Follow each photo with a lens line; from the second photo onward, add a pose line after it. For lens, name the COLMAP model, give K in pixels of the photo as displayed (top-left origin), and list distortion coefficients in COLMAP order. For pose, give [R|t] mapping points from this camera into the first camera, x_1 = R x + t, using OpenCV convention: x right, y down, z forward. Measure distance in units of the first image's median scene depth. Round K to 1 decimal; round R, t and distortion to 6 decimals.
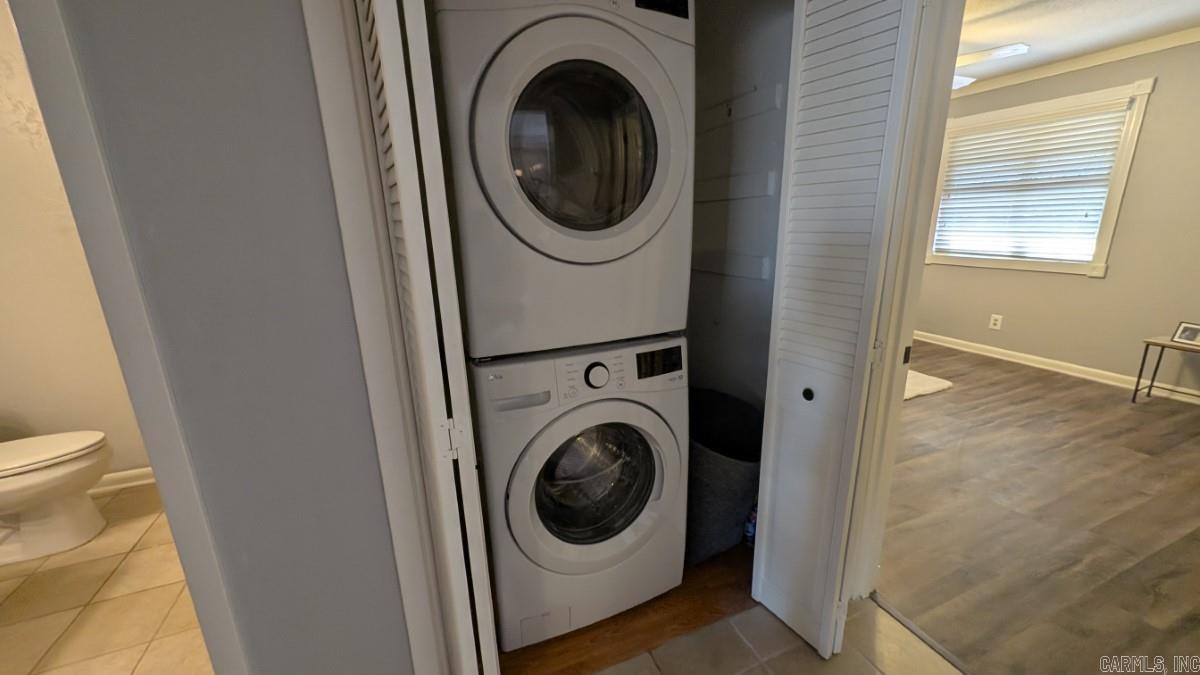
lens RADIAL K [[454.4, 0, 603.0], [0, 454.4, 338.1], [0, 0, 1]] dist [0.003555, 0.000360]
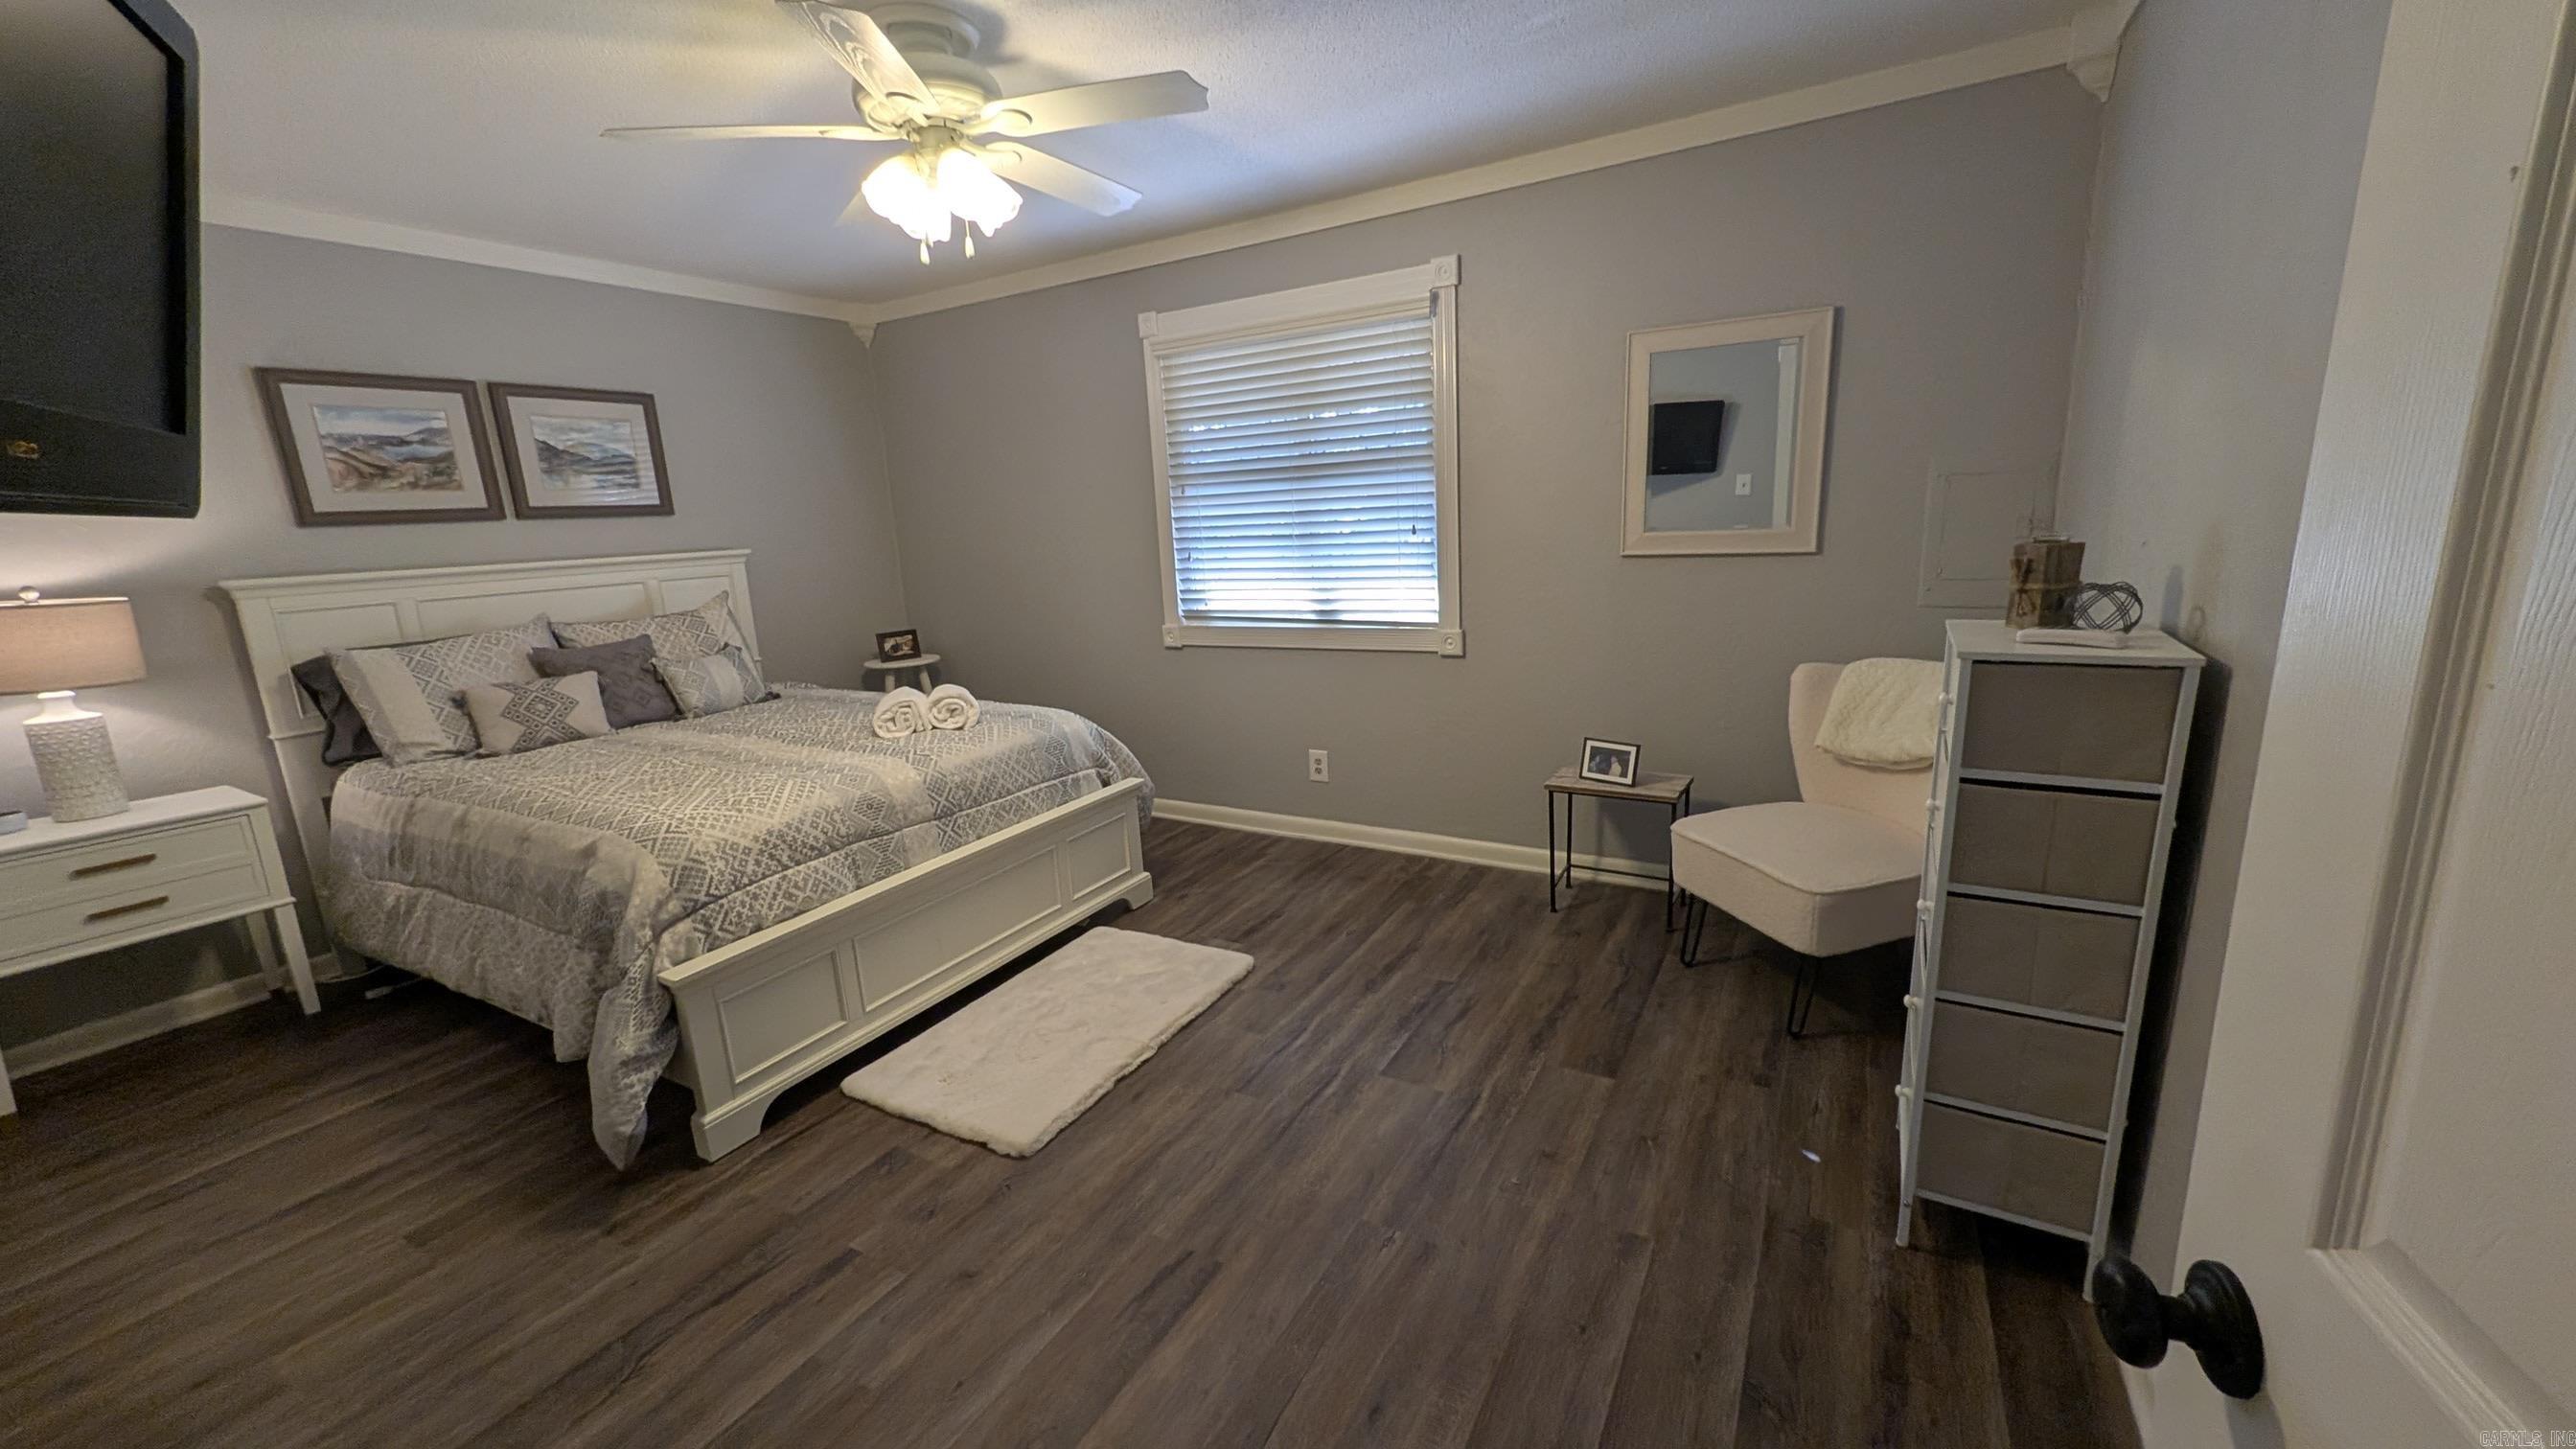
lens RADIAL K [[975.4, 0, 1283.7], [0, 975.4, 727.0], [0, 0, 1]] dist [0.003555, 0.000360]
pose [[0.794904, -0.147274, 0.588589, 0.333951], [0.185482, 0.982637, -0.004627, -0.090761], [-0.577688, 0.112851, 0.808419, 0.289857]]
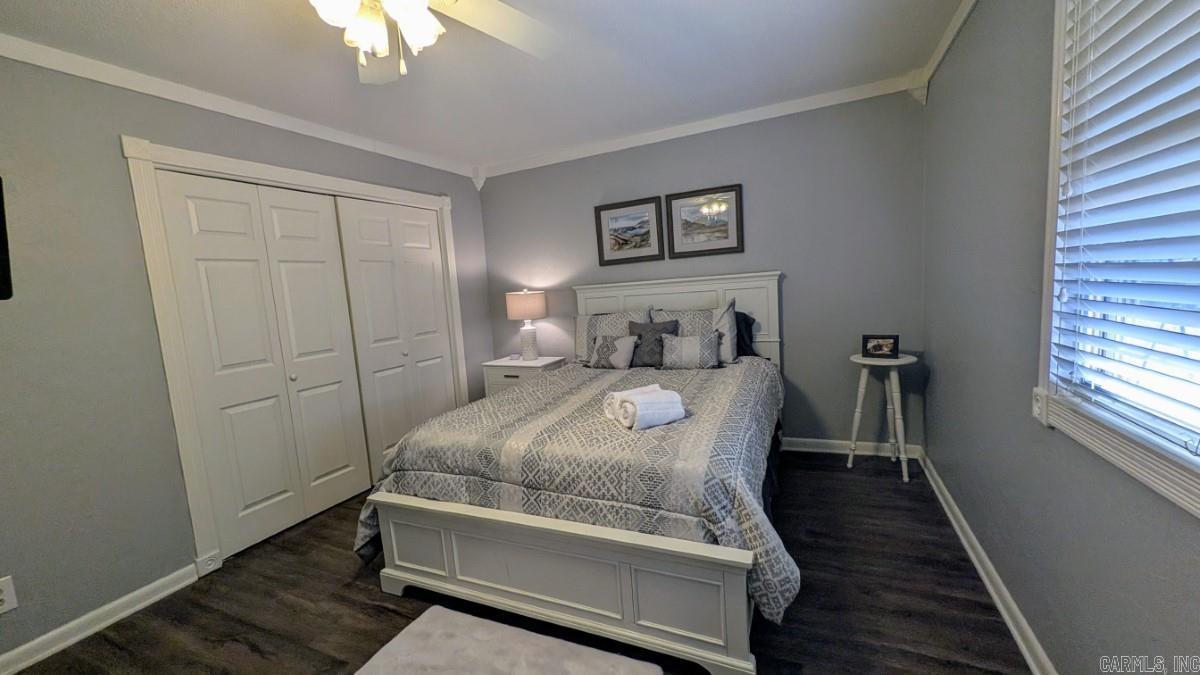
lens RADIAL K [[454.4, 0, 602.3], [0, 454.4, 337.3], [0, 0, 1]] dist [0.003555, 0.000360]
pose [[0.684659, 0.057549, -0.726588, 0.961198], [-0.132271, 0.990136, -0.046215, -0.220914], [0.716761, 0.127748, 0.685517, 0.783732]]
